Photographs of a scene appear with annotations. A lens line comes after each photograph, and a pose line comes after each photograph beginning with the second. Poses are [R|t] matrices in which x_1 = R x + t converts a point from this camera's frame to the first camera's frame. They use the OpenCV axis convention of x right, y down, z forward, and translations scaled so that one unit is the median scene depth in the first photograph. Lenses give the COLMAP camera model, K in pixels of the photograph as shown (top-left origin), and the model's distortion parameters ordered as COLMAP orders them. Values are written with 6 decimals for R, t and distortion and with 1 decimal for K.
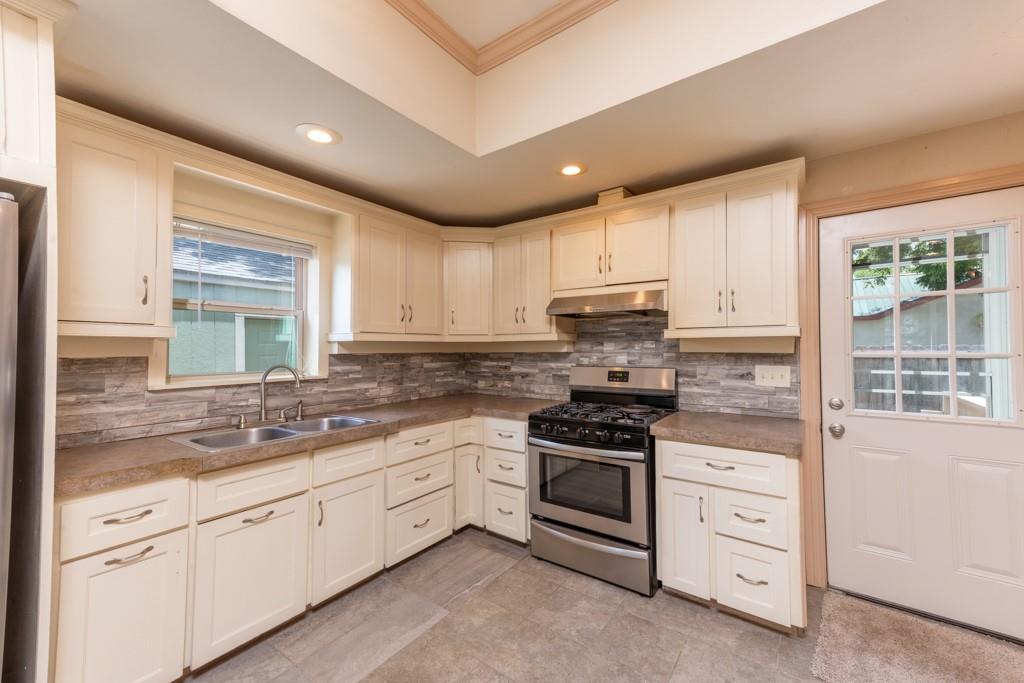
lens RADIAL K [[402.1, 0, 512.0], [0, 402.1, 341.5], [0, 0, 1]] dist [0.021700, 0.000067]
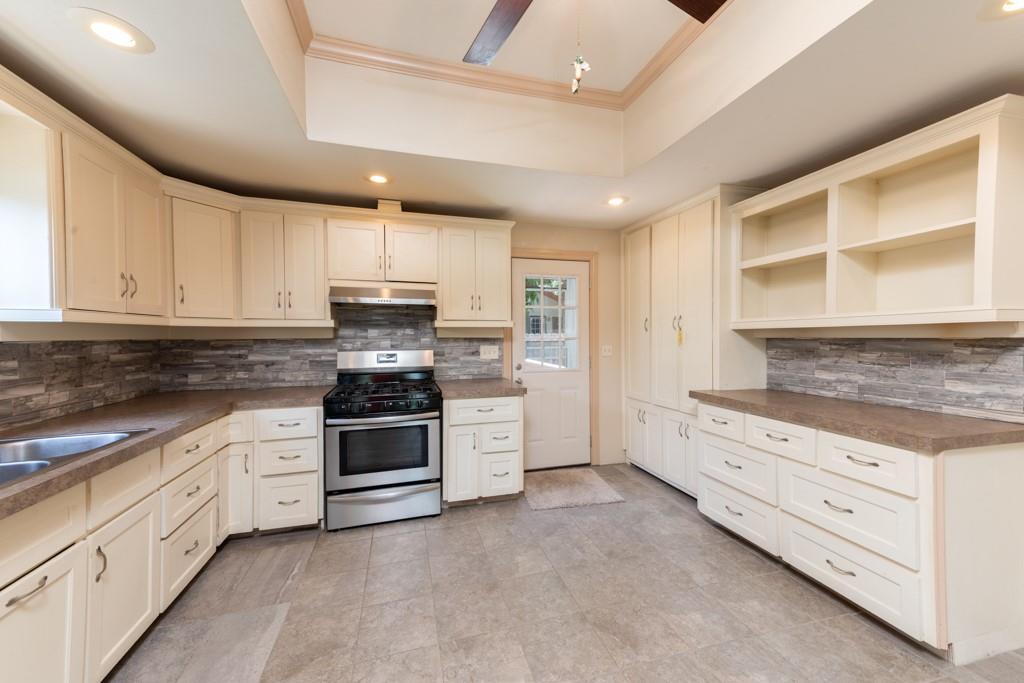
lens RADIAL K [[391.6, 0, 513.2], [0, 391.6, 339.7], [0, 0, 1]] dist [0.024109, -0.000037]
pose [[0.613536, -0.007639, 0.789630, -0.436071], [-0.012812, 0.999725, 0.019627, 0.005125], [-0.789563, -0.022159, 0.613270, -0.000867]]
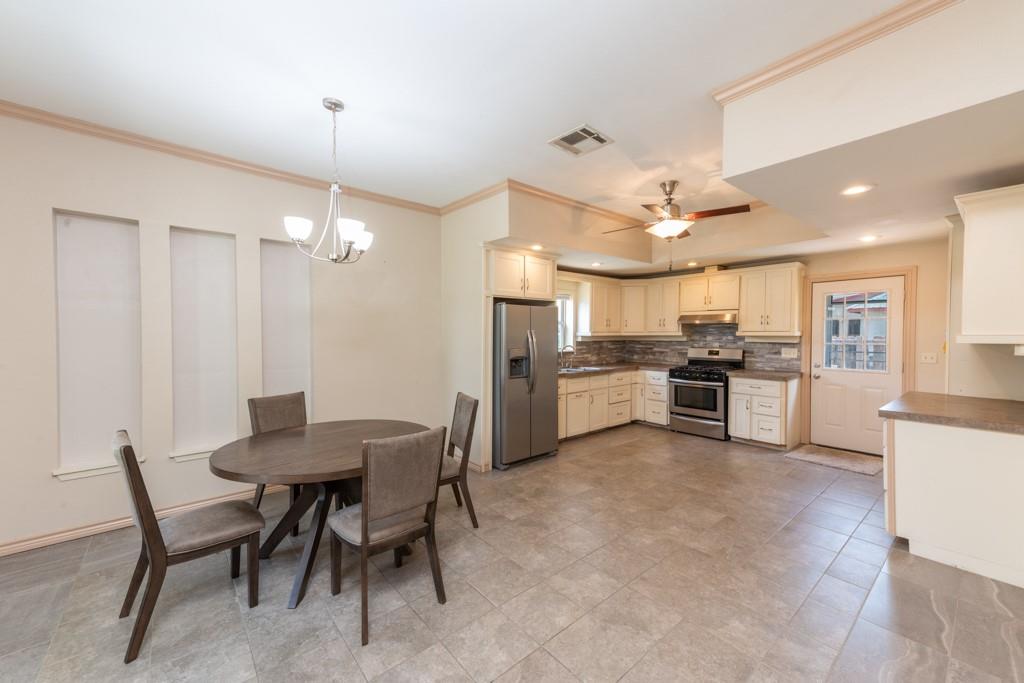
lens RADIAL K [[391.6, 0, 513.2], [0, 391.6, 339.7], [0, 0, 1]] dist [0.024109, -0.000037]
pose [[0.971181, 0.007158, -0.238234, -0.269678], [0.001627, 0.999326, 0.036659, -0.060133], [0.238336, -0.035990, 0.970516, -1.274439]]
